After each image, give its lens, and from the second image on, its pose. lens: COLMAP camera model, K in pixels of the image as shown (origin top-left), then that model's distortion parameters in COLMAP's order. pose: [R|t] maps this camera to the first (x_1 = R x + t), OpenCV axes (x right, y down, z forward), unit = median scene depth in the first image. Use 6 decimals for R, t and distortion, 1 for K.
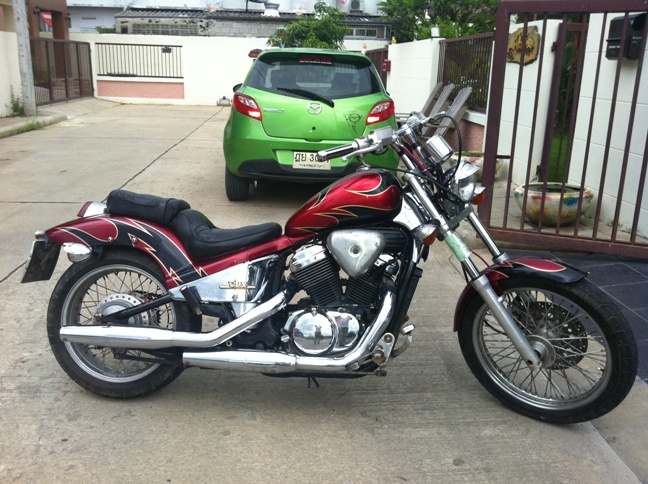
lens RADIAL K [[593.4, 0, 324.0], [0, 593.4, 242.0], [0, 0, 1]] dist [0.000973, -0.009242]
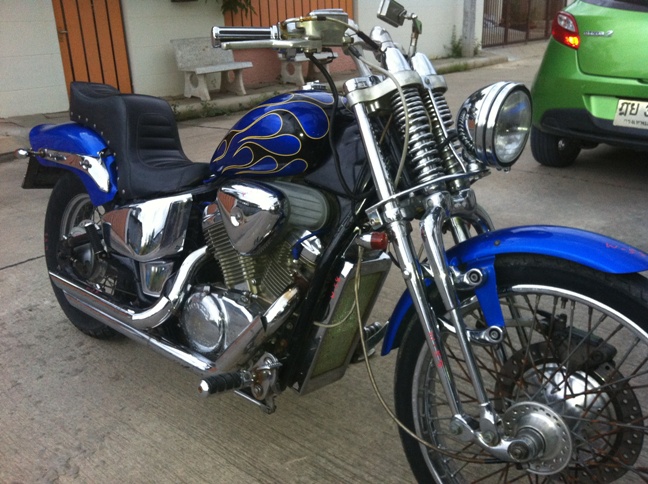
lens RADIAL K [[605.2, 0, 324.0], [0, 605.2, 242.0], [0, 0, 1]] dist [-0.011116, -0.014483]
pose [[0.697743, 0.203506, -0.686834, 0.090506], [-0.149395, 0.979055, 0.138321, -0.020404], [0.700597, 0.006097, 0.713531, 0.146017]]
